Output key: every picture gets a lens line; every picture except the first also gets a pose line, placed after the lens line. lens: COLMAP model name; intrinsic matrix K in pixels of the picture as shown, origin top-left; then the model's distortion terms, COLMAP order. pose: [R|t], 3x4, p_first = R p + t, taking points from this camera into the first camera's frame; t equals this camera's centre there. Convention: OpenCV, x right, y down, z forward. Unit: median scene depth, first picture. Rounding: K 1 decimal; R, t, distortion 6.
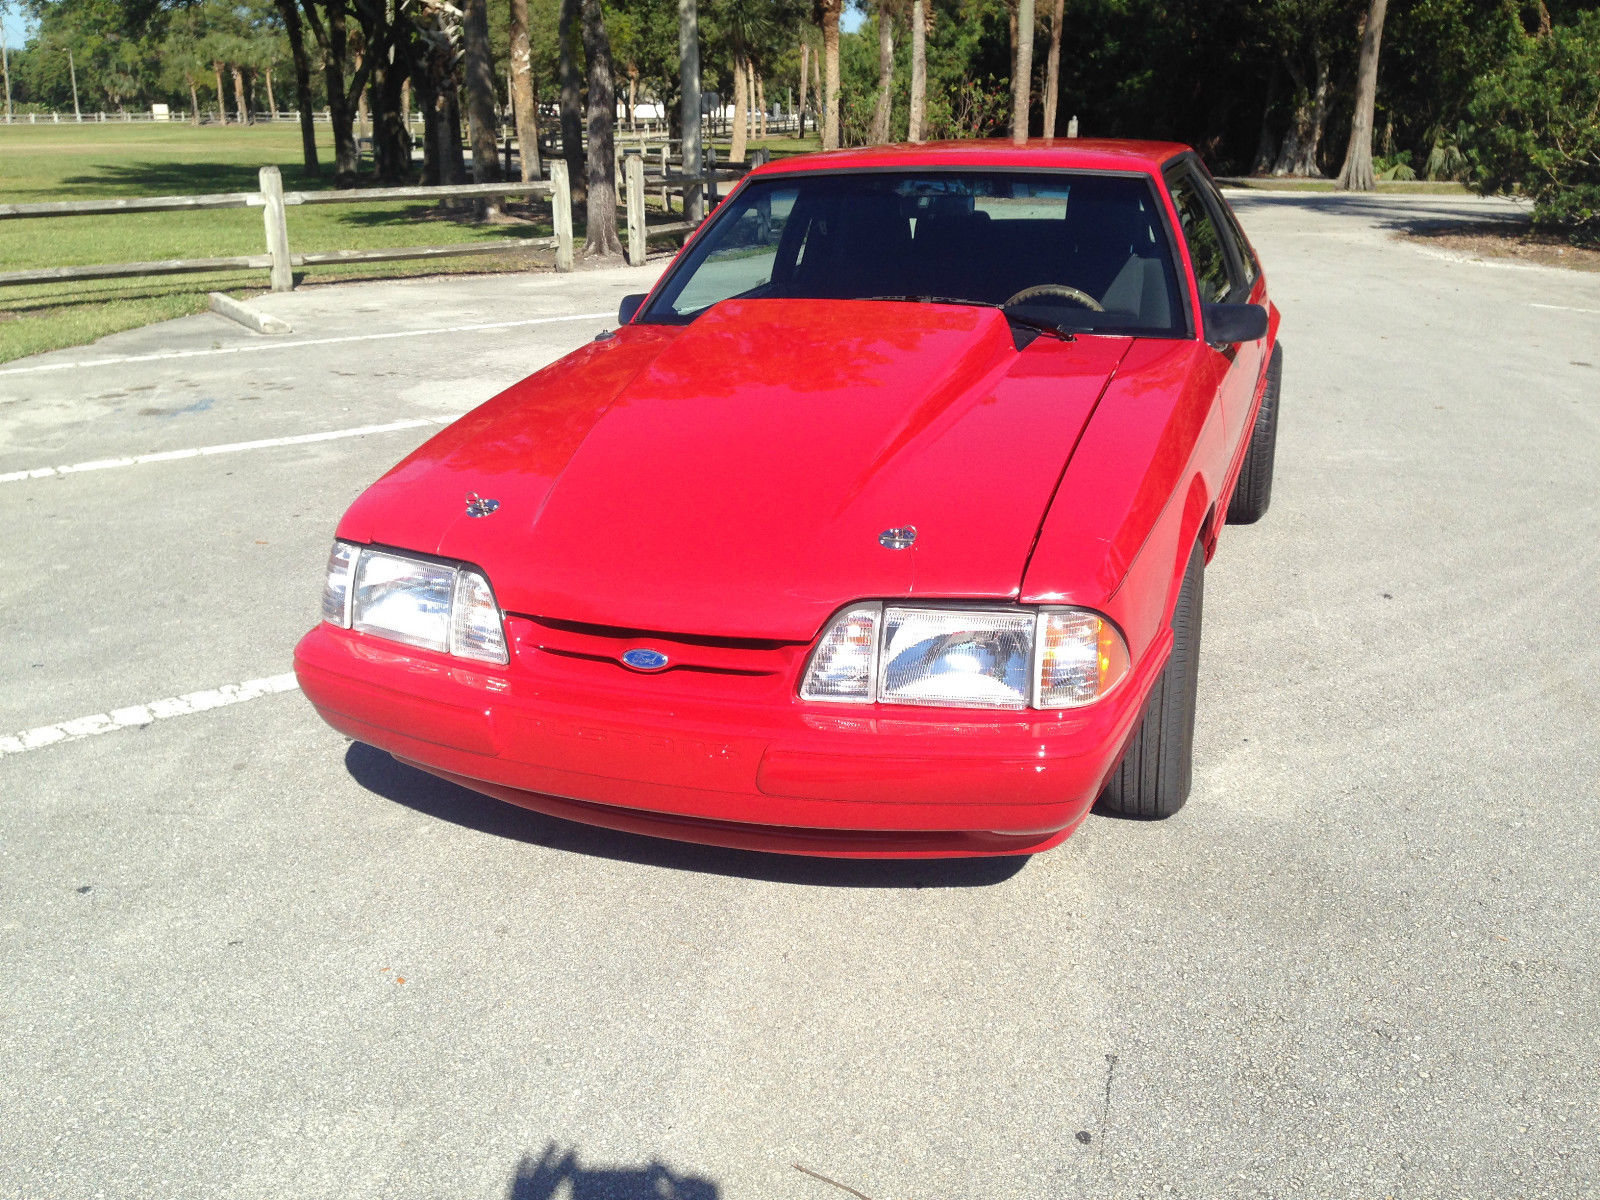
lens RADIAL K [[1482.6, 0, 798.9], [0, 1482.6, 598.1], [0, 0, 1]] dist [0.123437, -0.240641]
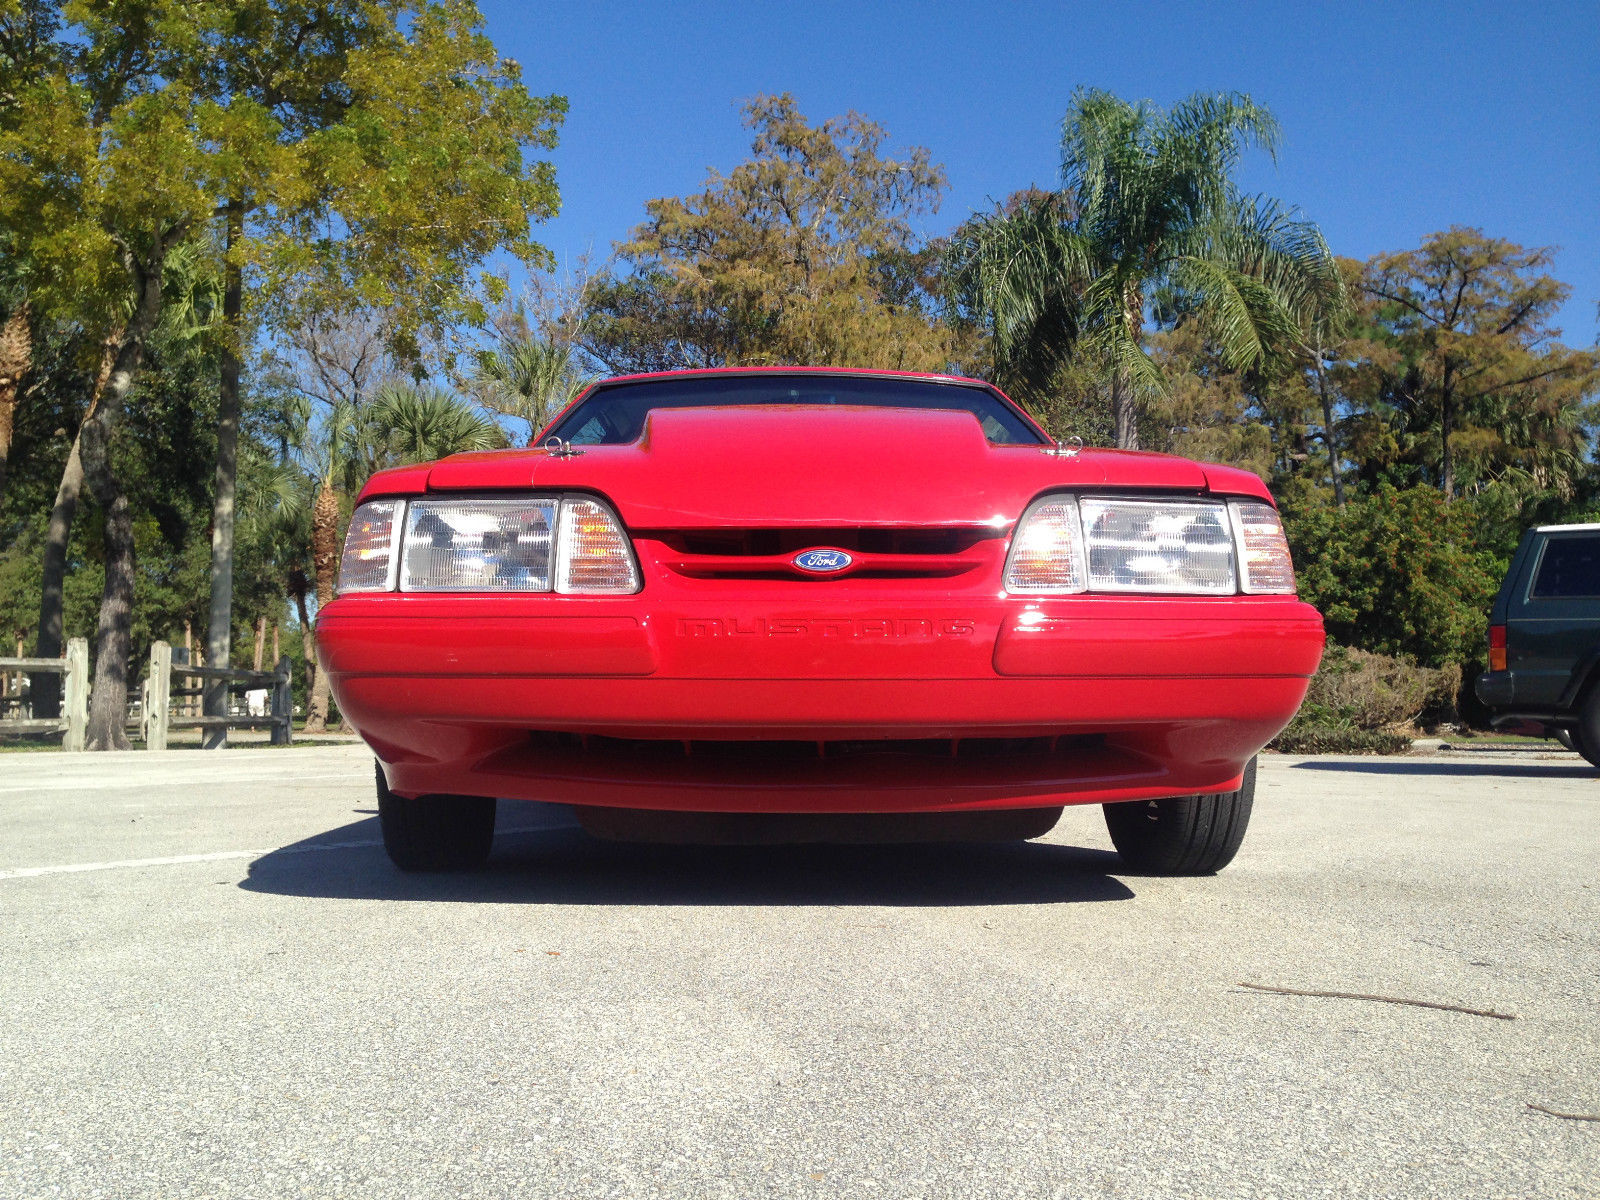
lens RADIAL K [[1474.0, 0, 796.8], [0, 1474.0, 602.0], [0, 0, 1]] dist [0.129700, -0.256007]
pose [[0.934752, 0.037901, 0.353273, -0.034718], [0.099556, 0.926524, -0.362824, 0.030862], [-0.341067, 0.374321, 0.862298, 0.021672]]
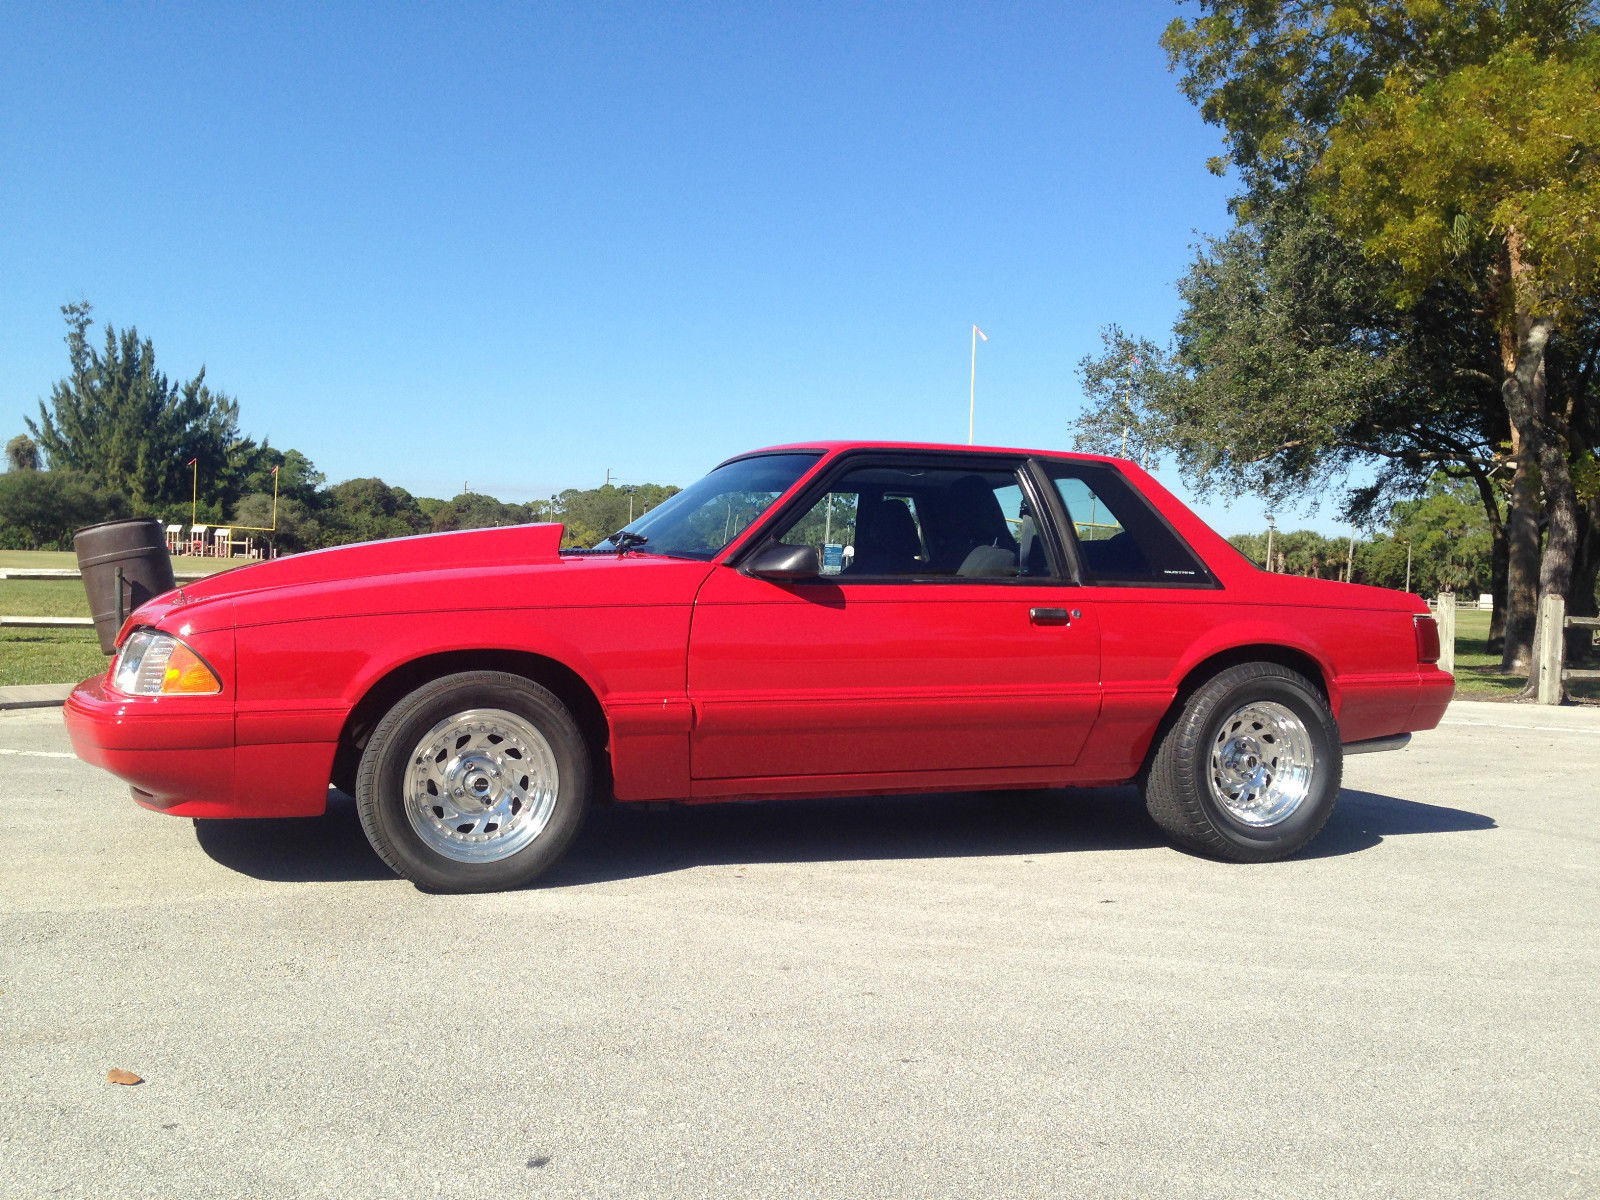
lens RADIAL K [[1494.1, 0, 781.7], [0, 1494.1, 591.8], [0, 0, 1]] dist [0.042125, 0.001206]
pose [[0.655535, 0.034703, -0.754367, 0.140022], [-0.272238, 0.942633, -0.193207, 0.007552], [0.704387, 0.332021, 0.627377, 0.035091]]
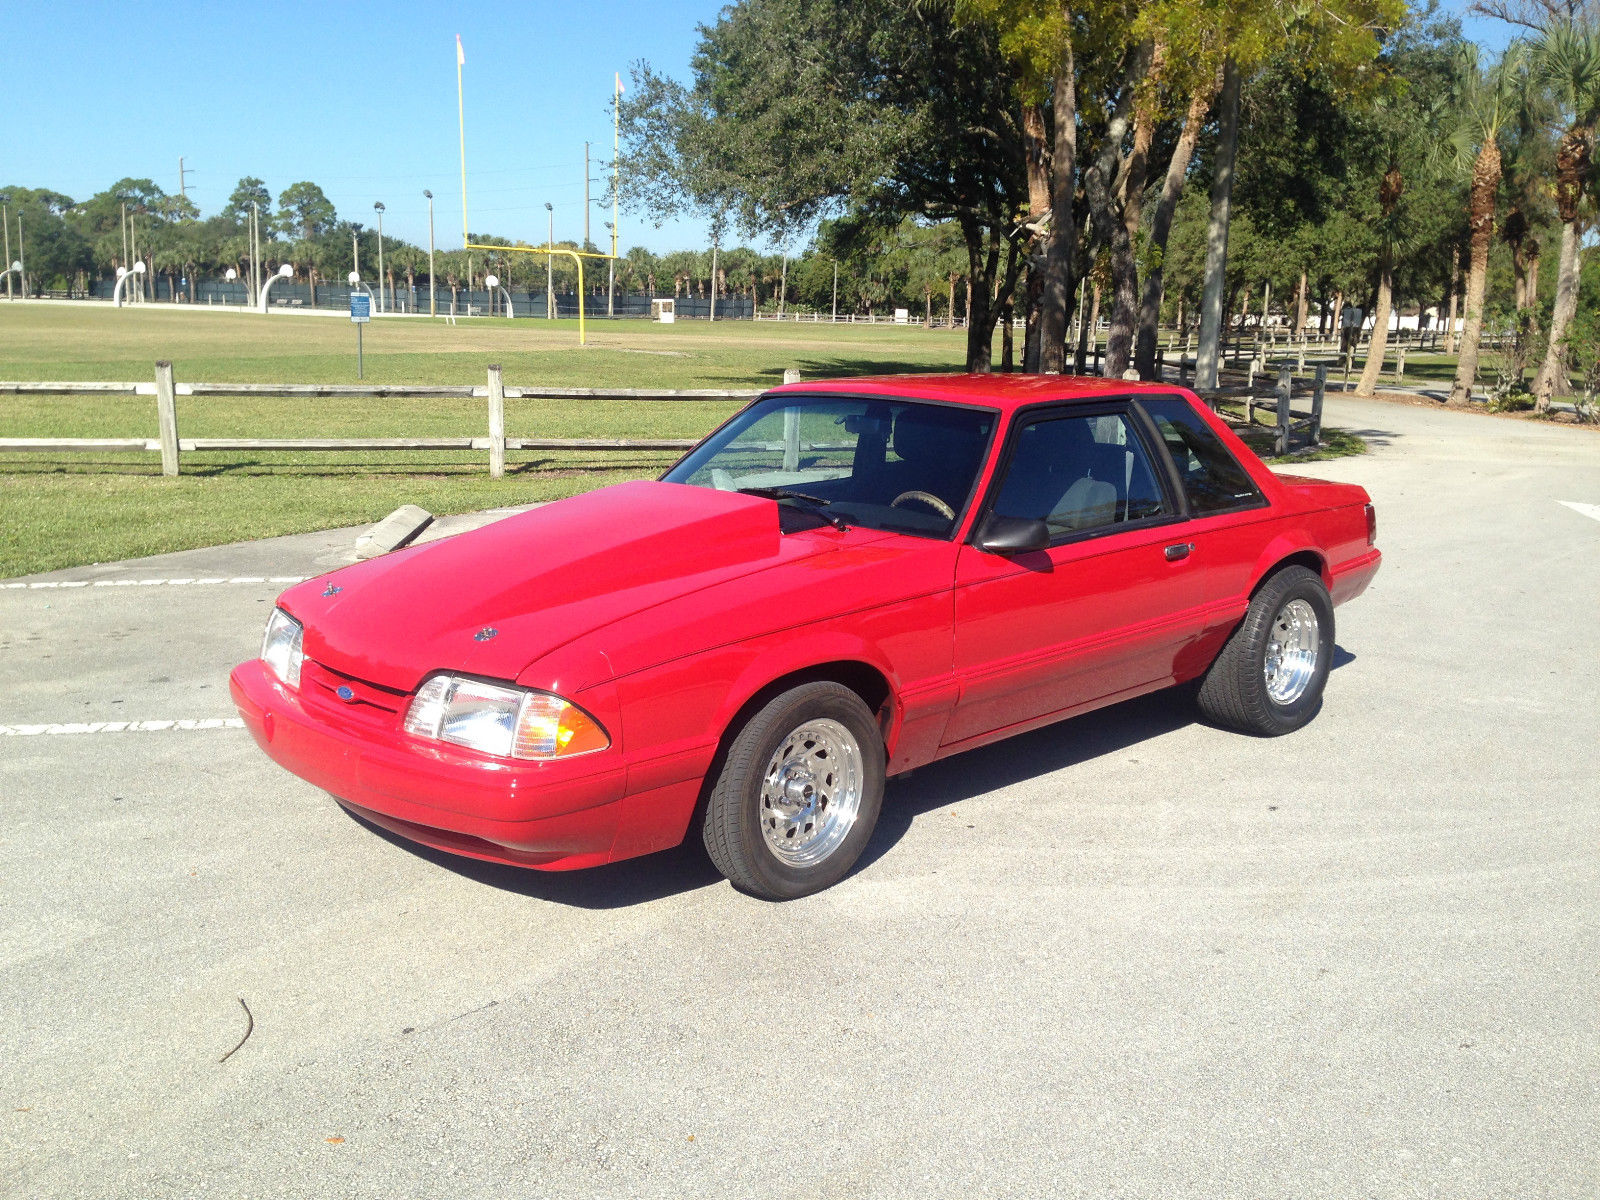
lens RADIAL K [[1482.6, 0, 798.9], [0, 1482.6, 598.1], [0, 0, 1]] dist [0.123437, -0.240641]
pose [[0.892495, 0.109286, -0.437618, 0.080638], [-0.164432, 0.982270, -0.090046, 0.000509], [0.420018, 0.152324, 0.894641, -0.016748]]
